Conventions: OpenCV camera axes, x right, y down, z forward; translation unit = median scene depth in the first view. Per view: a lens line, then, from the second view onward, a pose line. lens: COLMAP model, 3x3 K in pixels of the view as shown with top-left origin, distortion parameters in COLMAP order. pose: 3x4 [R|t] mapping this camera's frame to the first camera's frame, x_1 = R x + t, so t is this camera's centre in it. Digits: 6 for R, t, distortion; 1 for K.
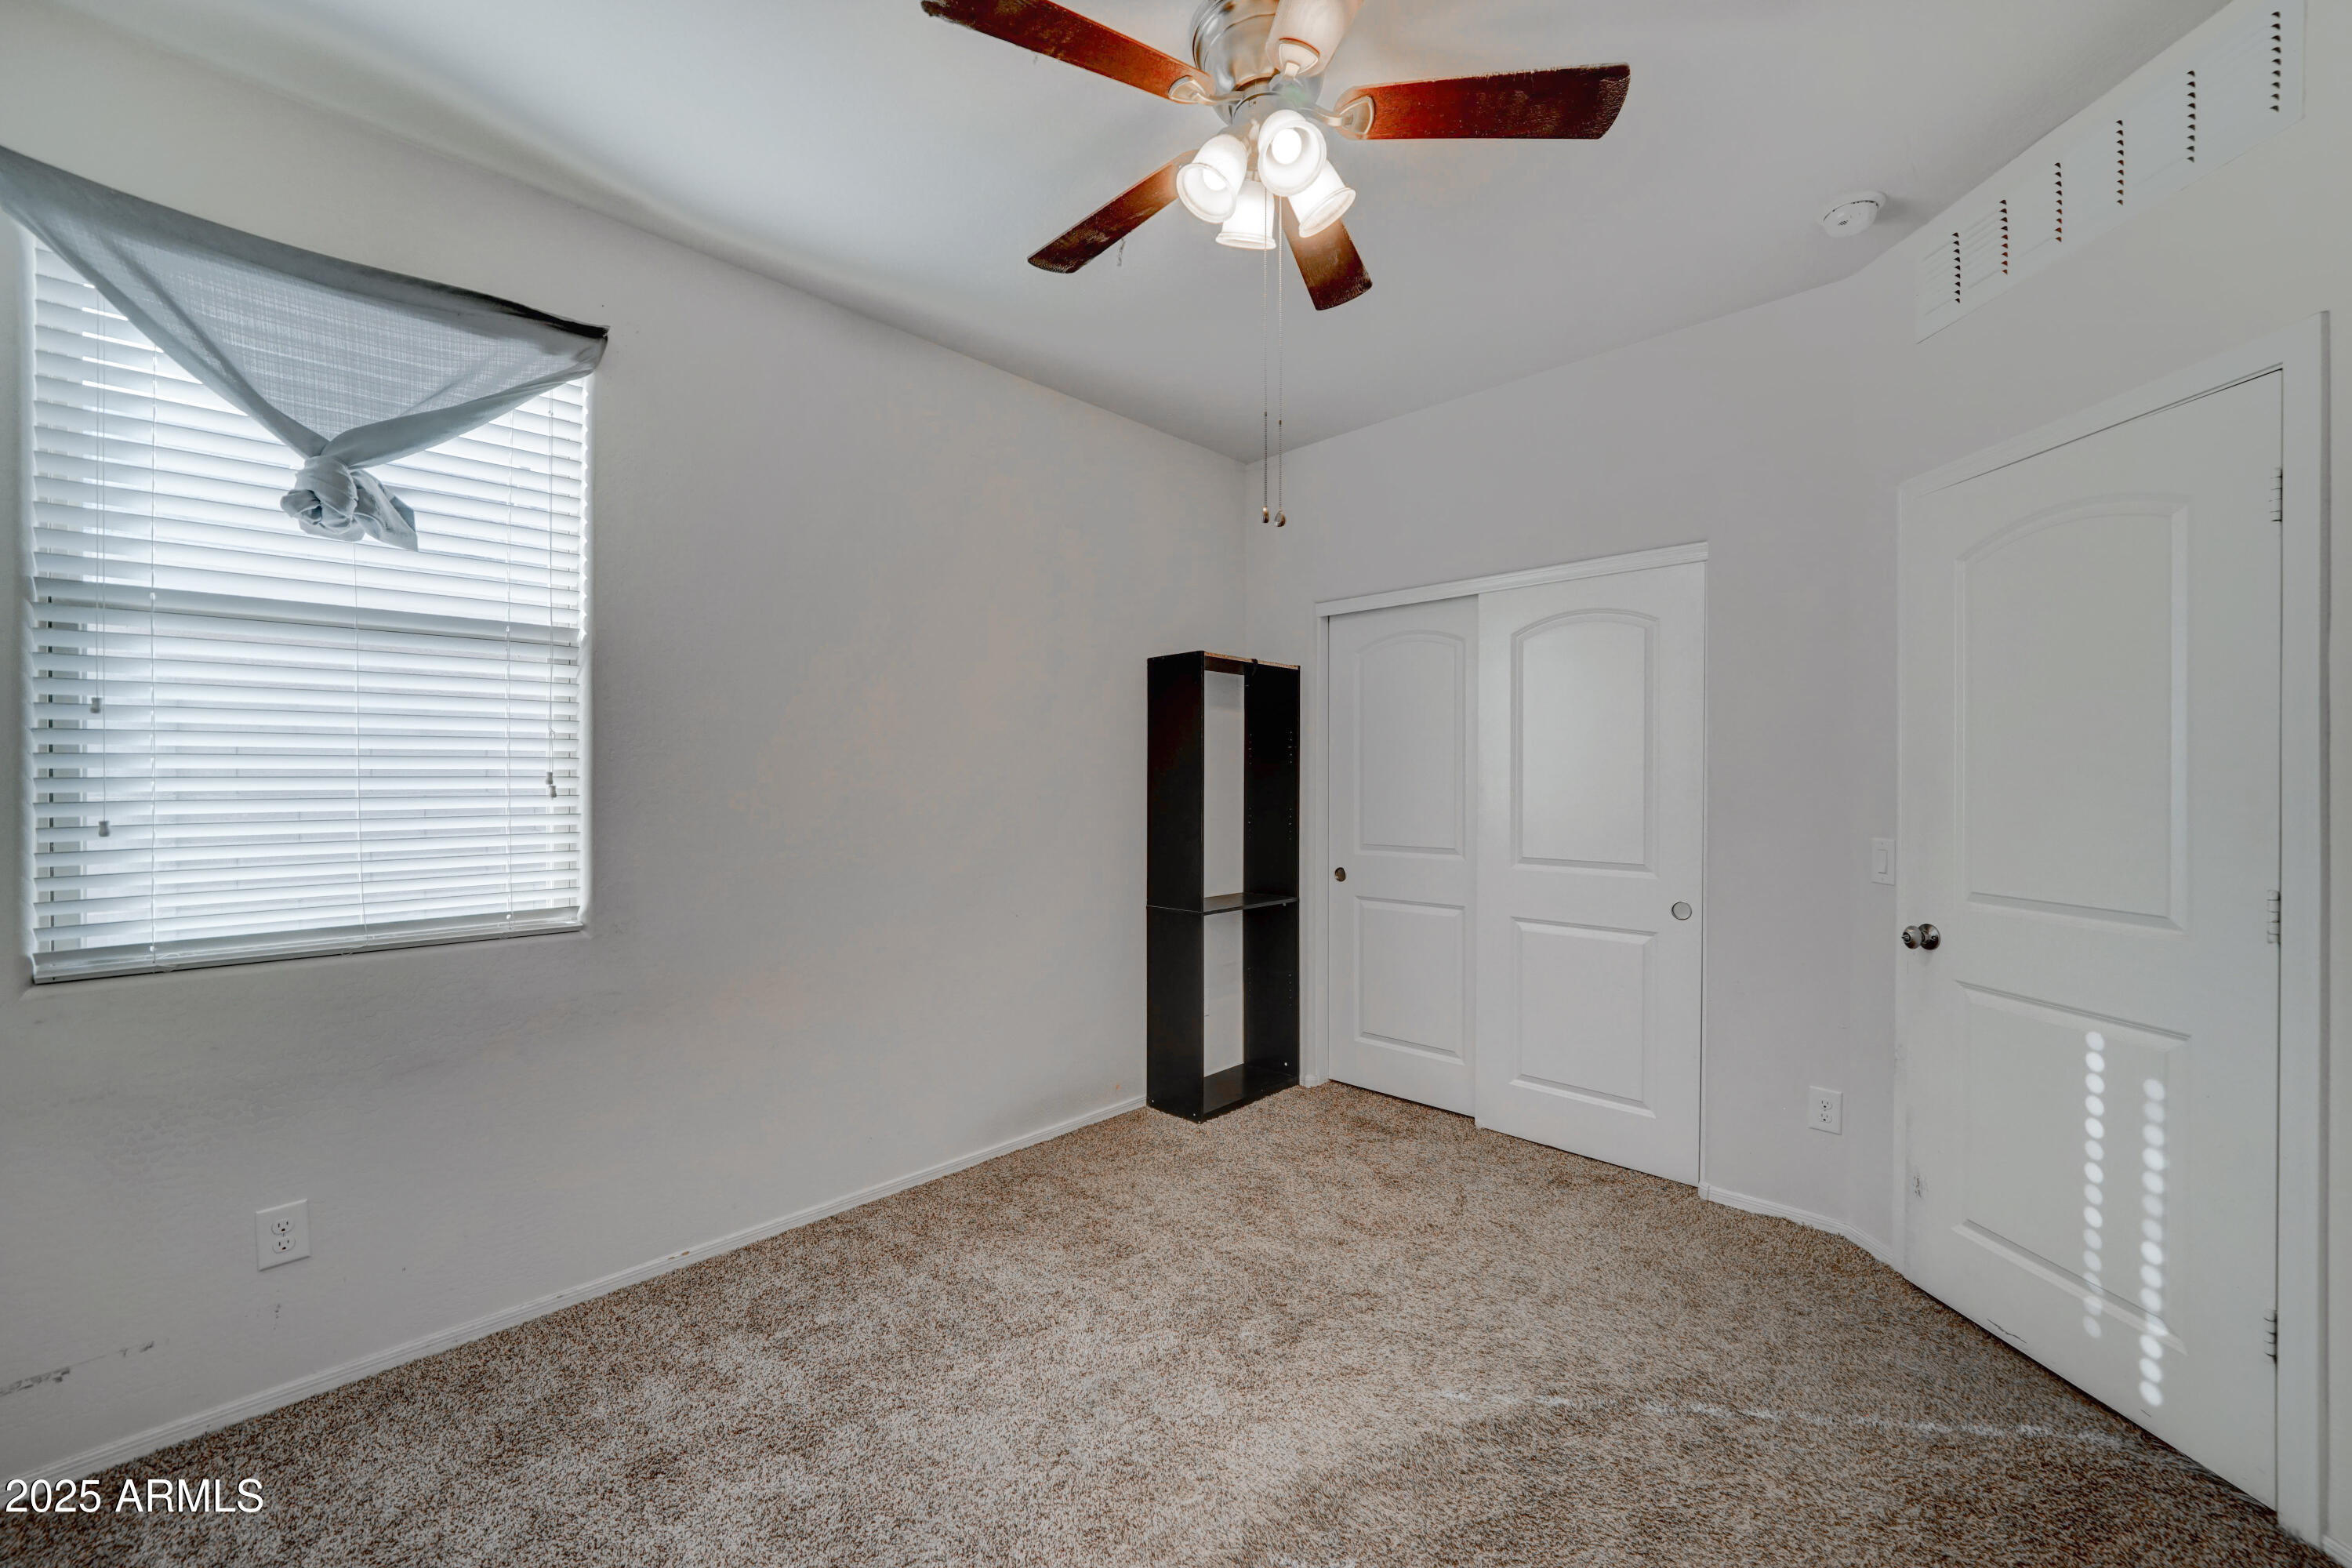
lens RADIAL K [[924.2, 0, 1168.6], [0, 924.2, 779.2], [0, 0, 1]] dist [-0.015111, 0.000020]
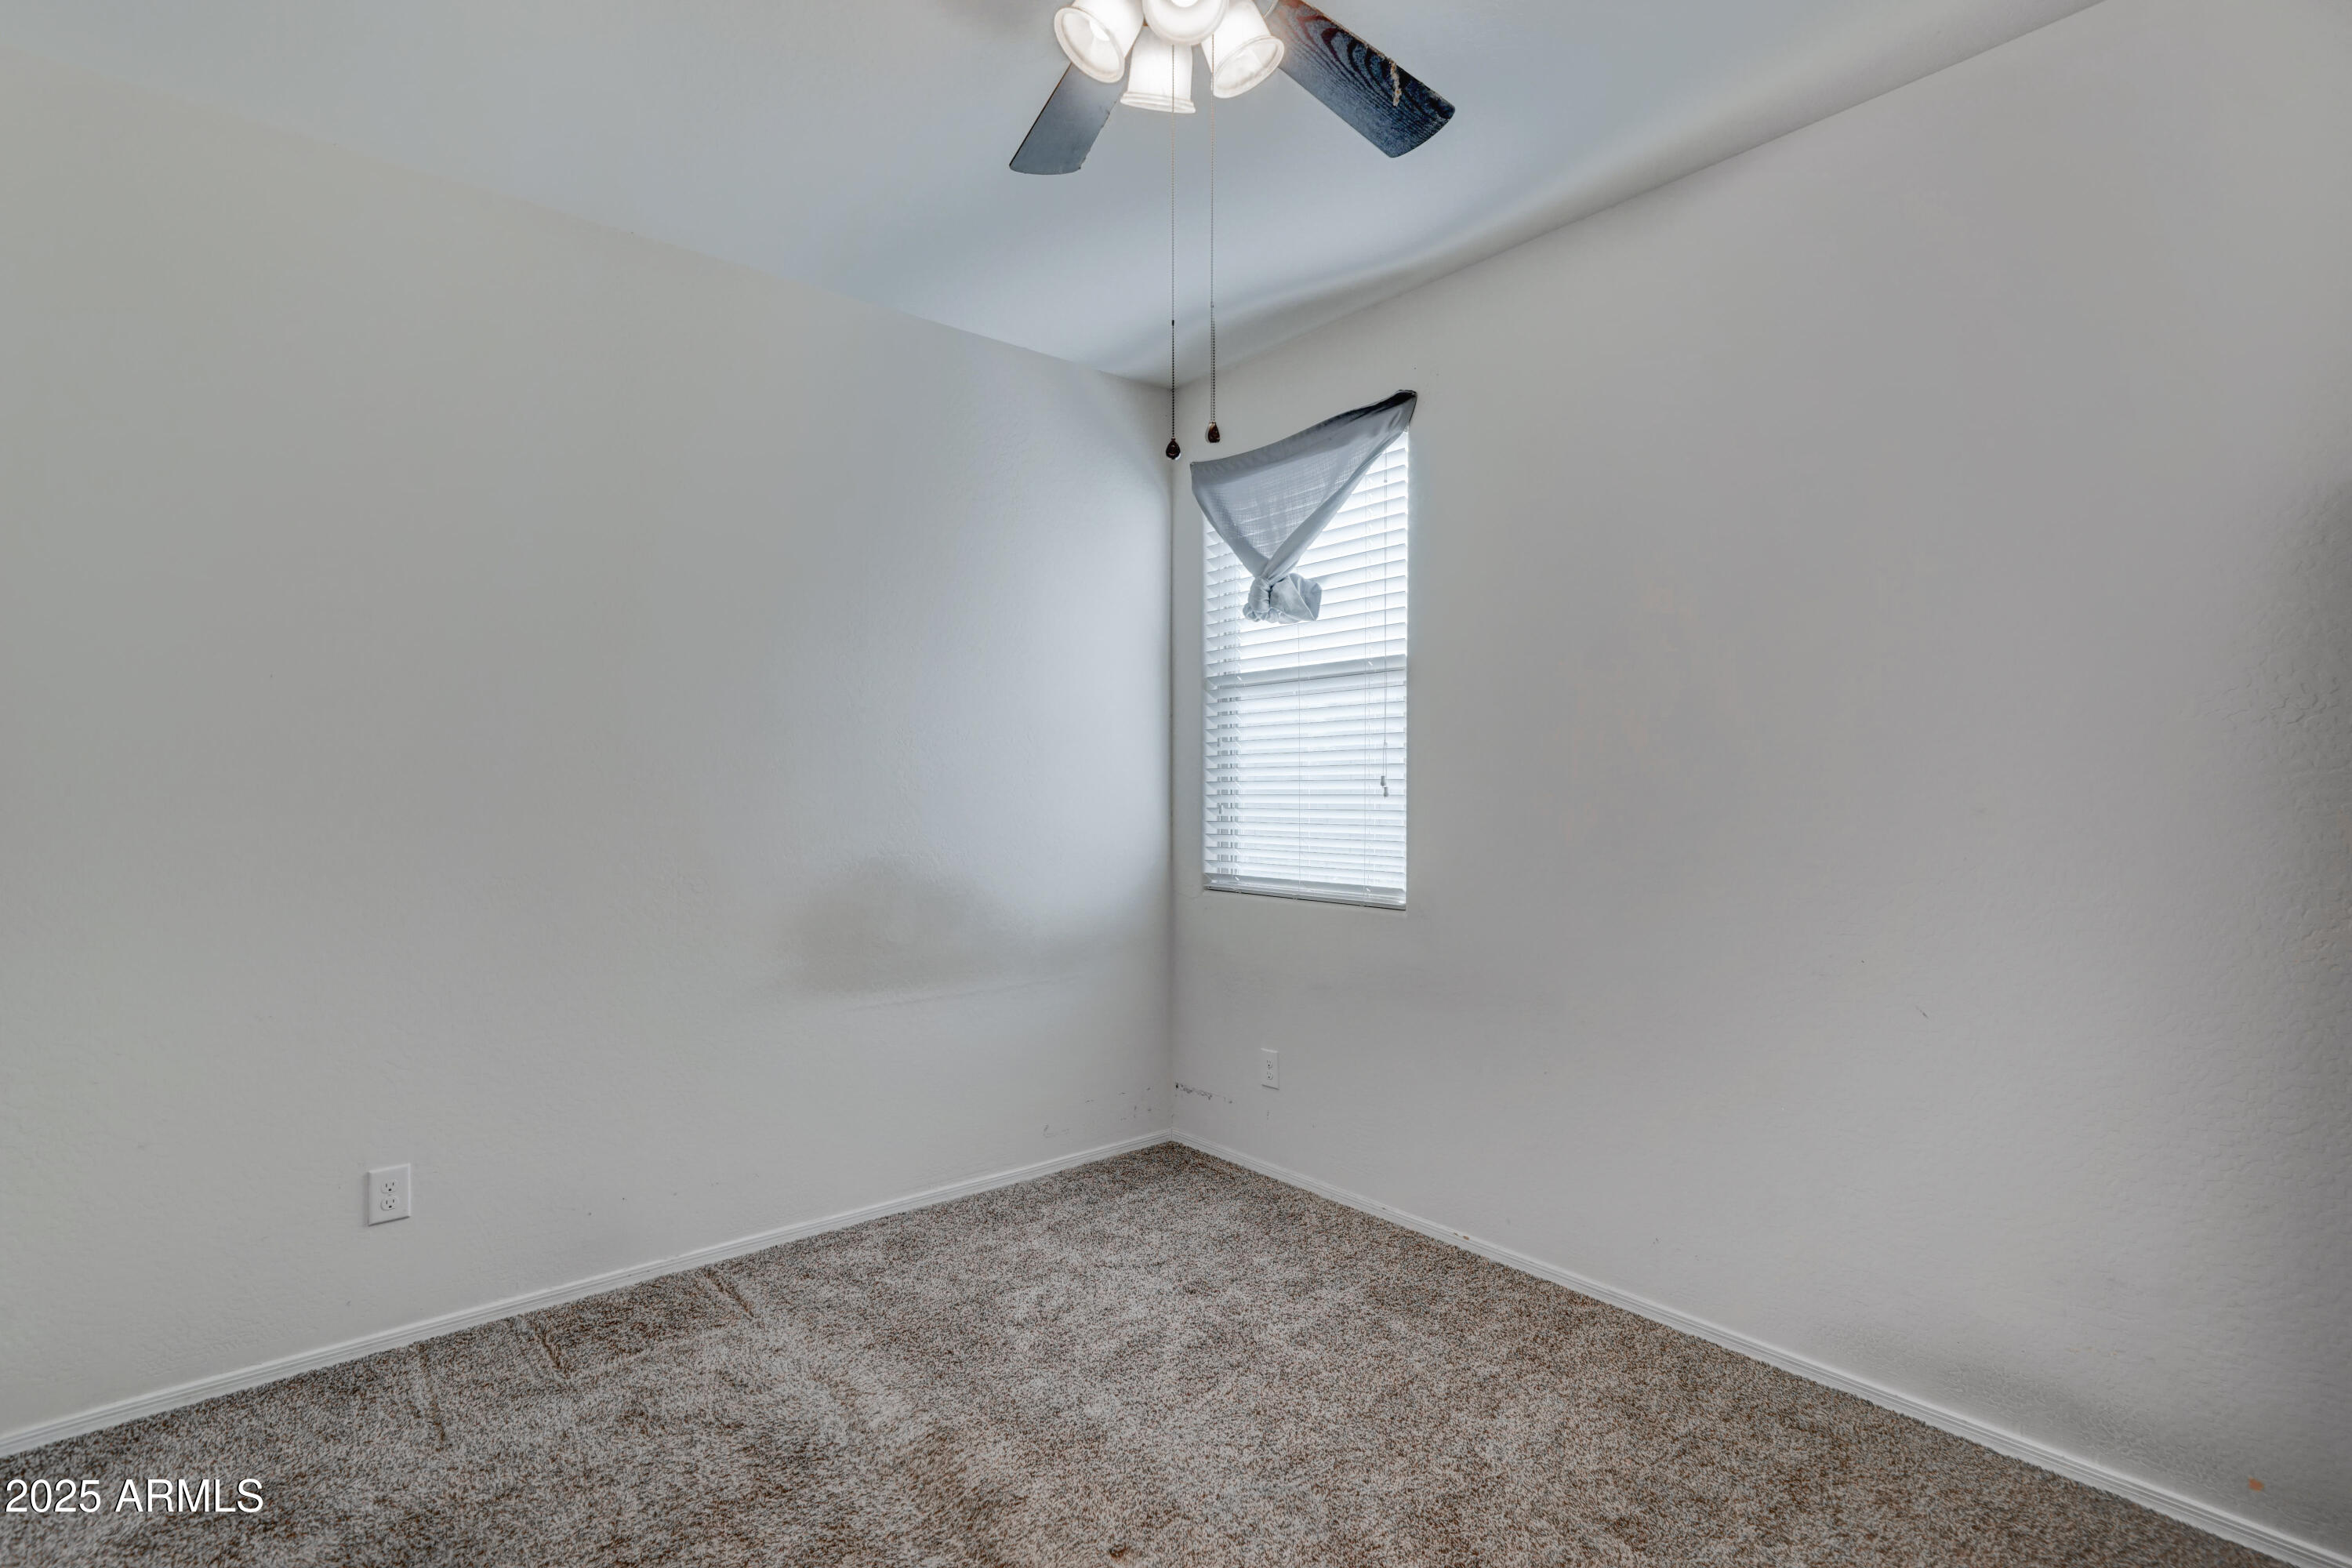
lens RADIAL K [[1145.6, 0, 1191.5], [0, 1145.6, 789.0], [0, 0, 1]] dist [0.021853, -0.000023]
pose [[-0.092695, 0.005544, -0.995679, 0.895616], [0.001309, 0.999984, 0.005446, 0.000588], [0.995694, -0.000798, -0.092701, 0.905933]]
